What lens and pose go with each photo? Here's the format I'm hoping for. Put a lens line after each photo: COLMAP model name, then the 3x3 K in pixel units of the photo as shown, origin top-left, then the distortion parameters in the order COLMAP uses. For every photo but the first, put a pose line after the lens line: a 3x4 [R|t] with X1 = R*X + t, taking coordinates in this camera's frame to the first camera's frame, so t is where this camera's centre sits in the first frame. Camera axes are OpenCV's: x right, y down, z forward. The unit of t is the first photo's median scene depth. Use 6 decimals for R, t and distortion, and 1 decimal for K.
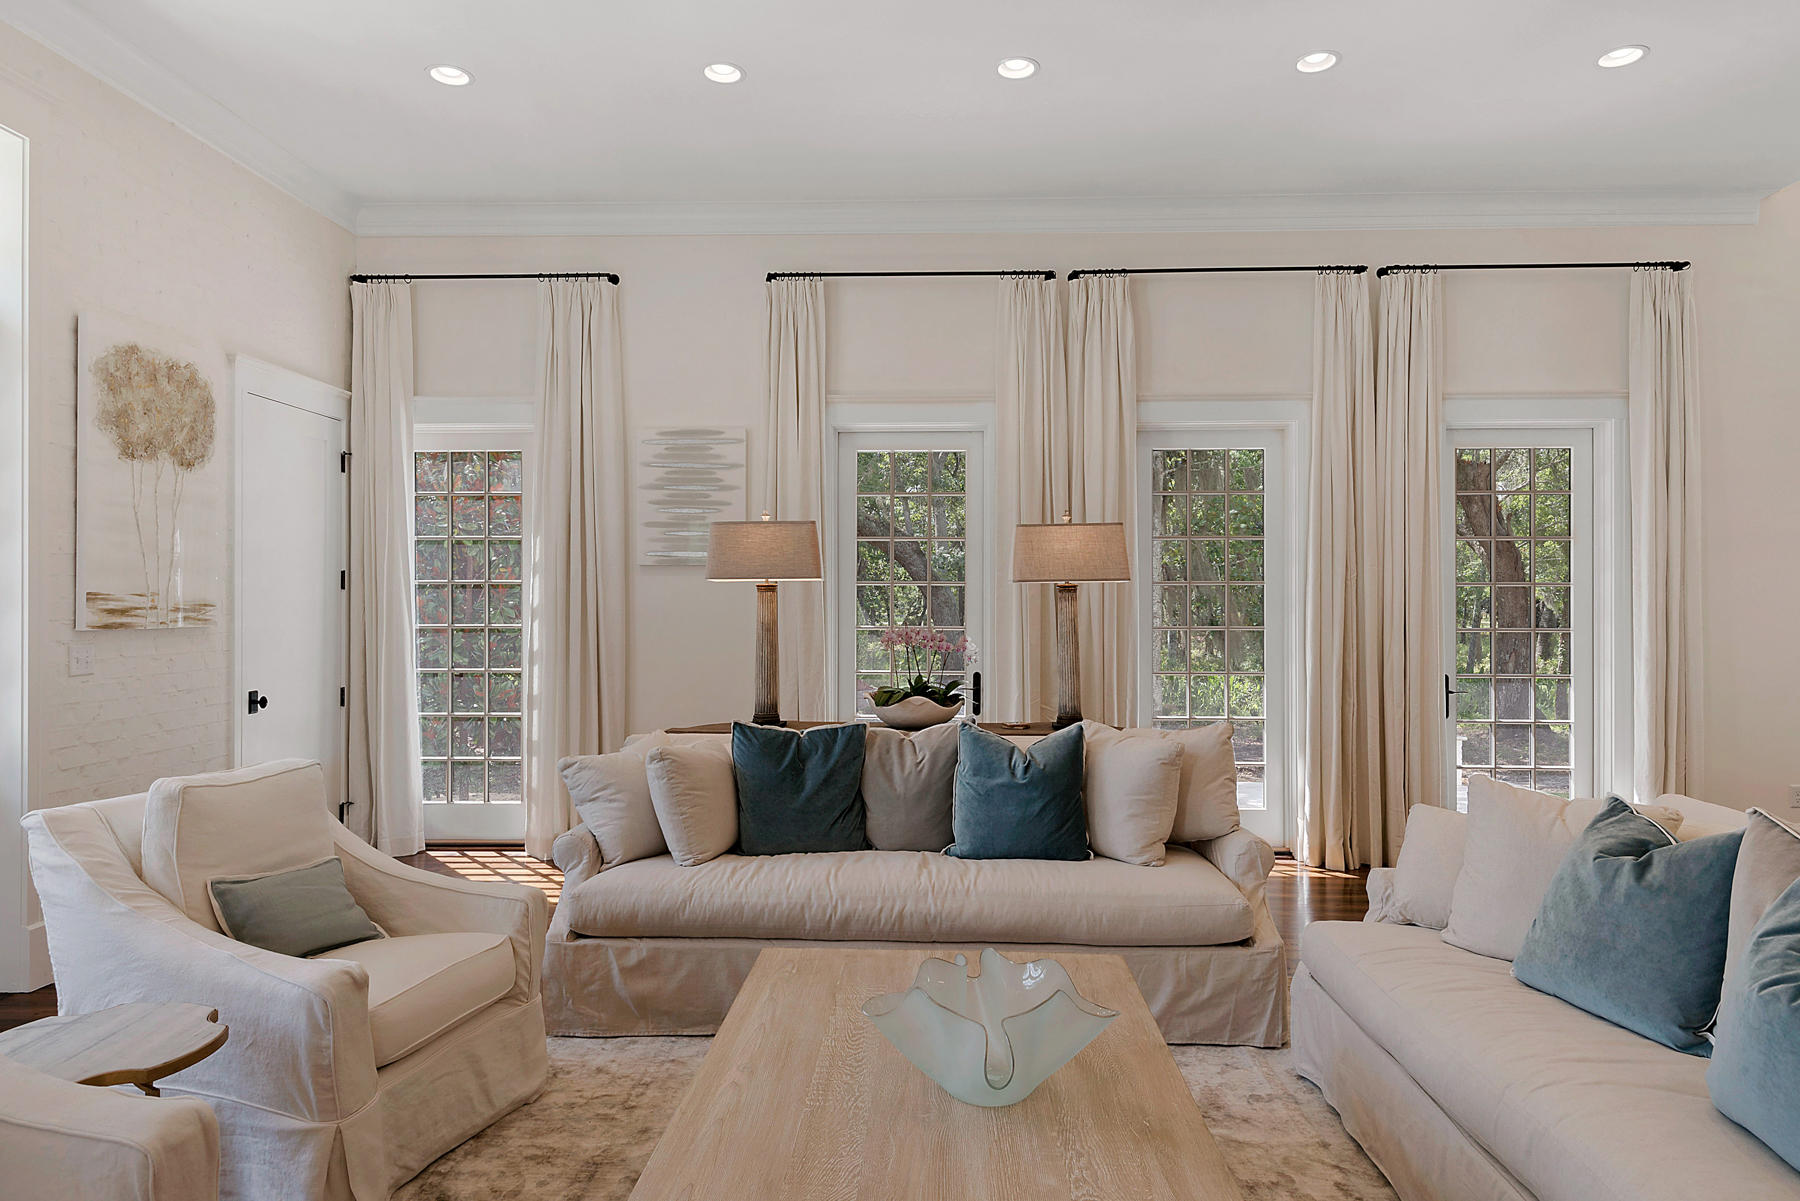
lens RADIAL K [[1069.9, 0, 891.7], [0, 1069.9, 606.5], [0, 0, 1]] dist [0.015715, 0.000014]
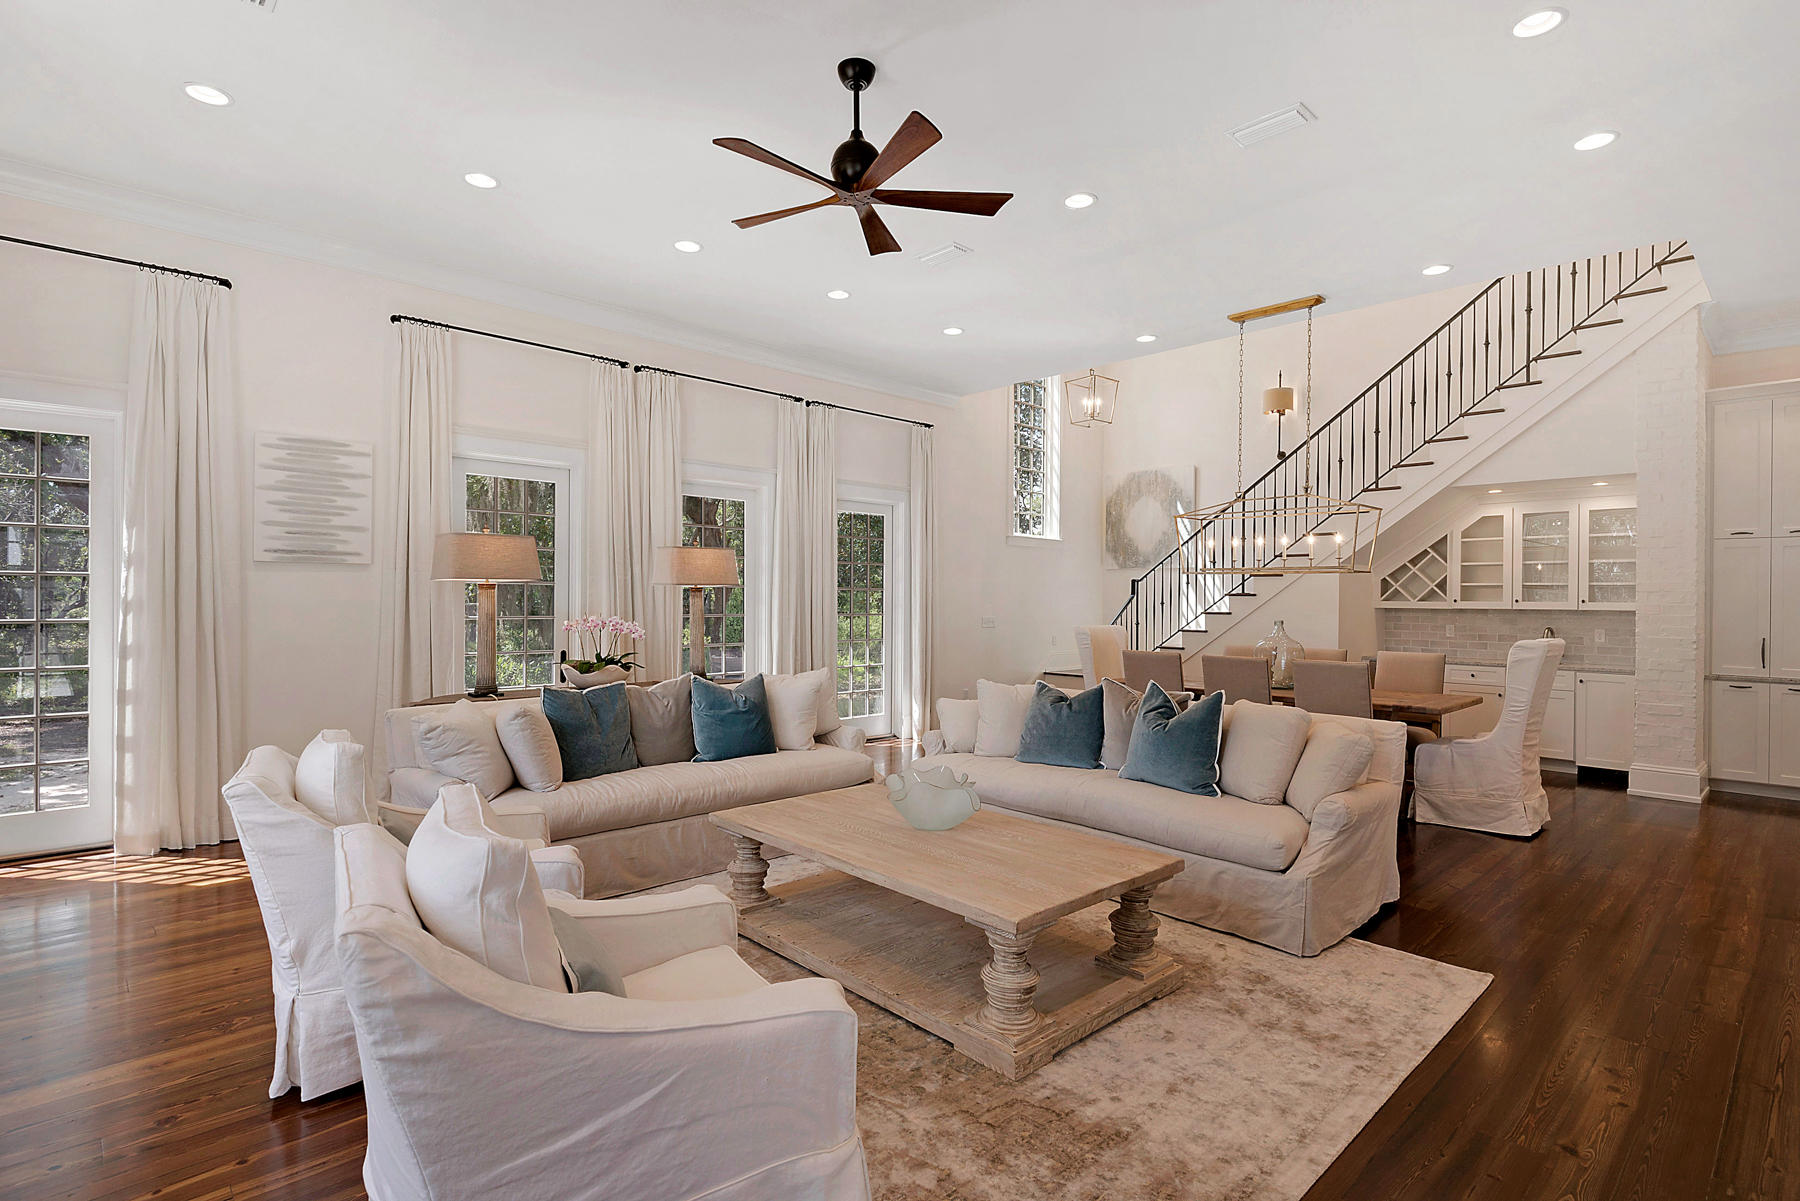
lens RADIAL K [[890.6, 0, 897.6], [0, 890.6, 602.3], [0, 0, 1]] dist [0.006532, -0.005725]
pose [[0.696447, 0.000600, 0.717608, -0.543795], [-0.003021, 0.999993, 0.002096, -0.002200], [-0.717602, -0.003628, 0.696444, -0.085982]]
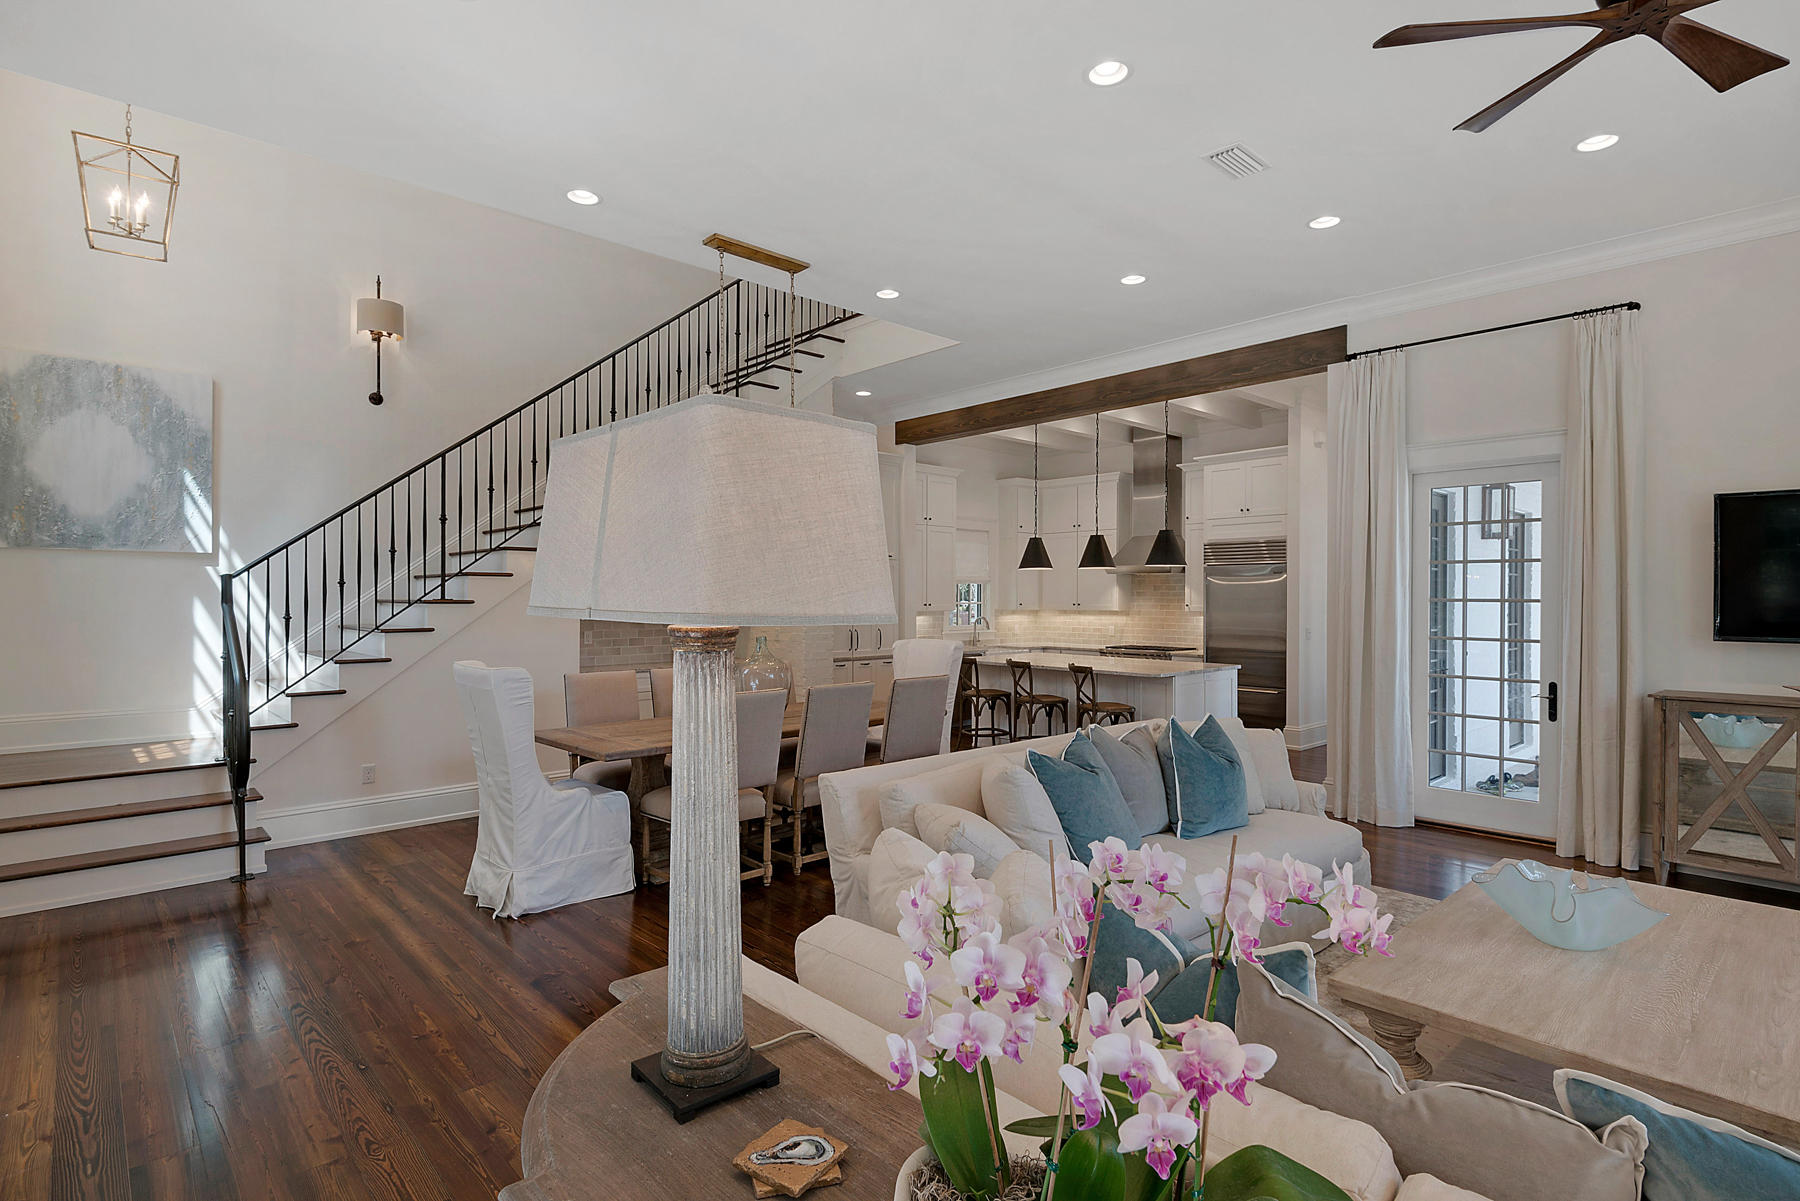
lens RADIAL K [[890.6, 0, 904.3], [0, 890.6, 598.5], [0, 0, 1]] dist [0.006532, -0.005725]
pose [[-0.710578, -0.006903, 0.703584, -0.061632], [-0.000855, 0.999960, 0.008947, -0.032497], [-0.703618, 0.005756, -0.710555, 1.154451]]
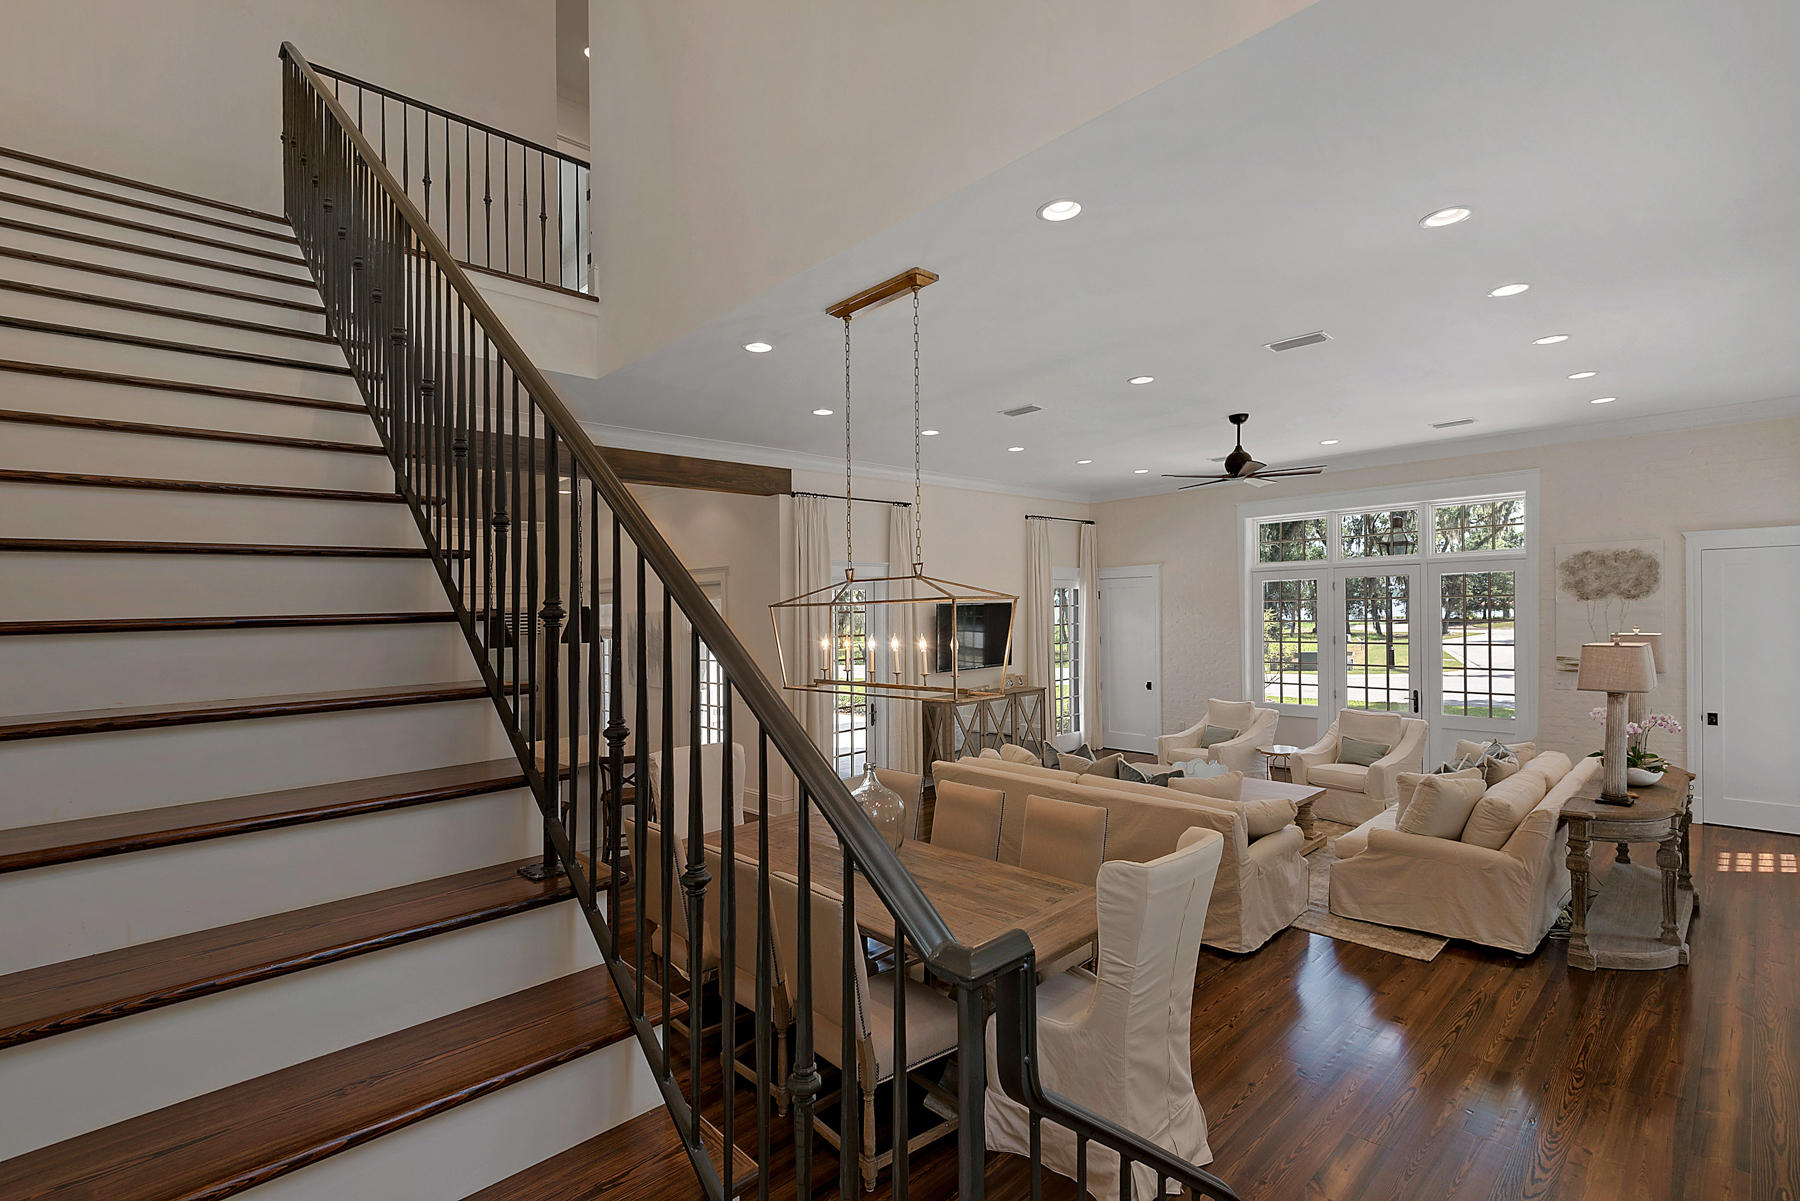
lens RADIAL K [[812.2, 0, 902.7], [0, 812.2, 609.9], [0, 0, 1]] dist [0.013805, -0.005809]
pose [[-0.695311, 0.017392, -0.718499, 1.476901], [0.018393, 0.999810, 0.006402, -0.142623], [0.718474, -0.008764, -0.695499, 1.078959]]
